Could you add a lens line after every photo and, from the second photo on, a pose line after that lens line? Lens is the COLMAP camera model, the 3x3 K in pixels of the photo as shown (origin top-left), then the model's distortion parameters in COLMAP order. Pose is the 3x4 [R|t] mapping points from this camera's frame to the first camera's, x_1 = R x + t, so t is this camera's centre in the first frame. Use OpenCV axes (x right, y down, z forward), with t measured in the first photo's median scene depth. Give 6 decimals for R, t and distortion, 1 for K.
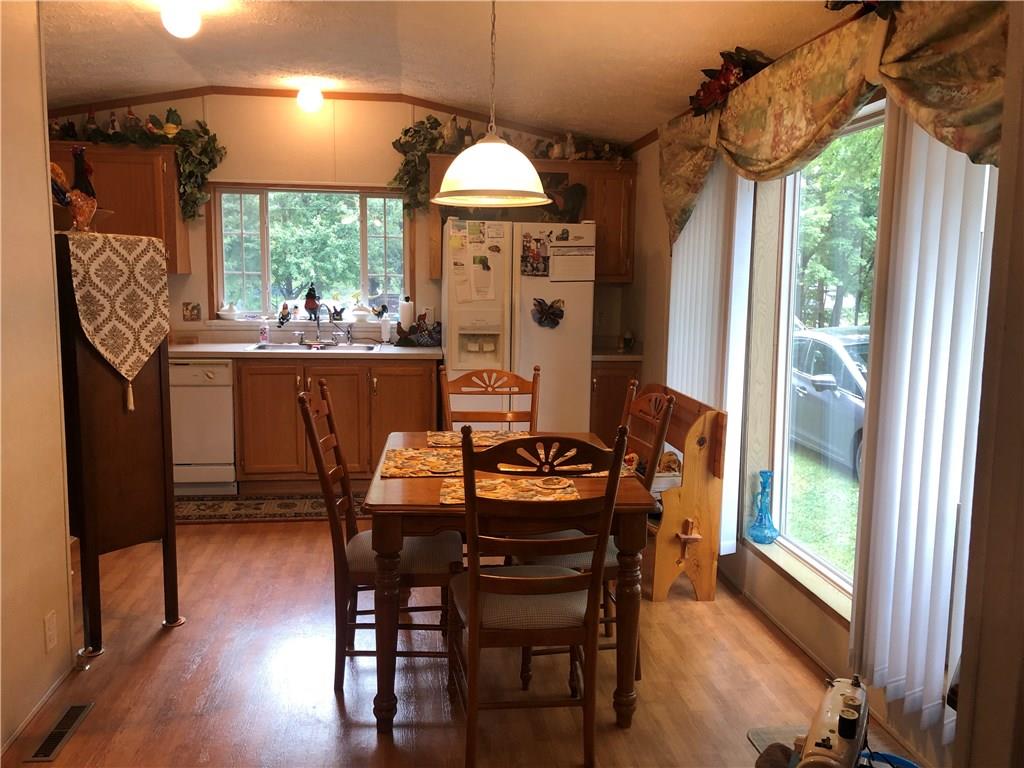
lens RADIAL K [[836.3, 0, 515.5], [0, 836.3, 379.8], [0, 0, 1]] dist [0.020125, 0.000418]
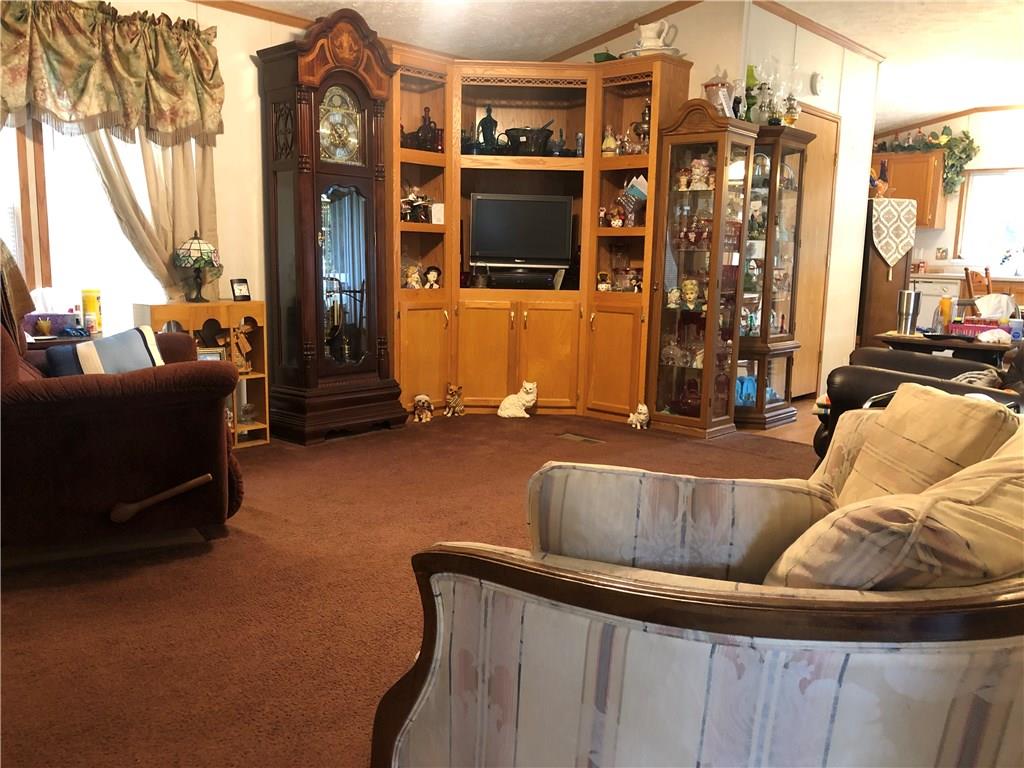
lens RADIAL K [[836.3, 0, 515.5], [0, 836.3, 379.8], [0, 0, 1]] dist [0.020125, 0.000418]
pose [[0.637343, 0.116096, -0.761785, 0.366274], [-0.109386, 0.992205, 0.059695, 0.161172], [0.762777, 0.045282, 0.645074, -0.677405]]
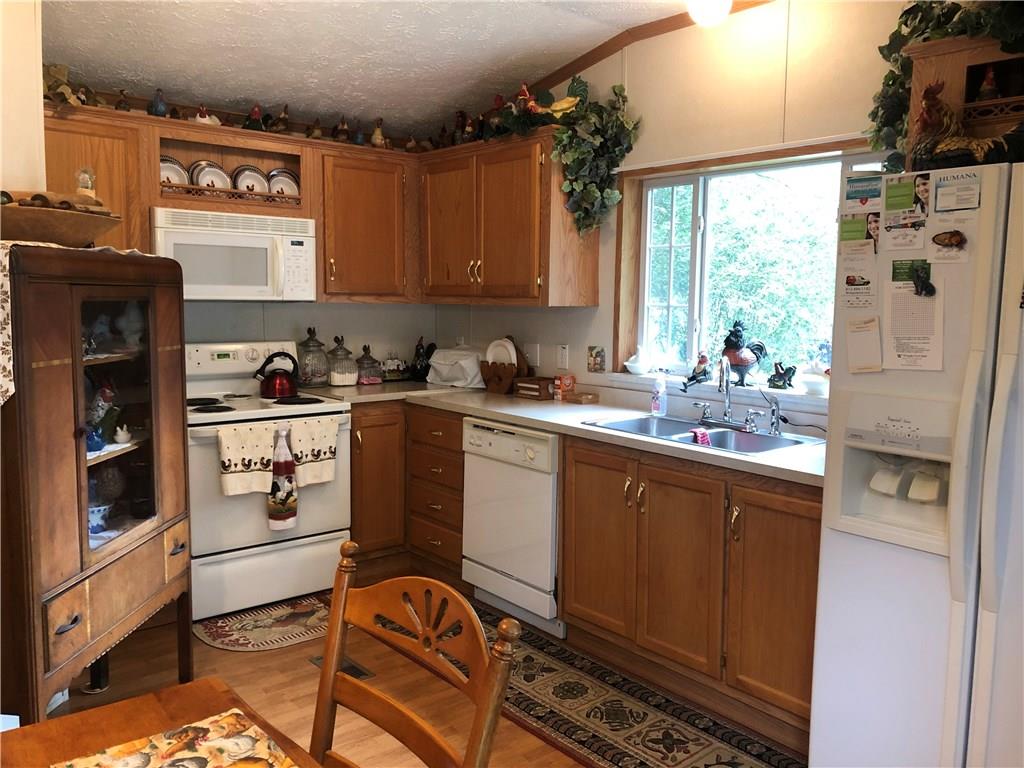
lens RADIAL K [[836.3, 0, 515.5], [0, 836.3, 379.8], [0, 0, 1]] dist [0.020125, 0.000418]
pose [[0.543187, 0.076371, -0.836131, 0.187373], [-0.114190, 0.993321, 0.016545, -0.074501], [0.831810, 0.086491, 0.548280, 0.611180]]
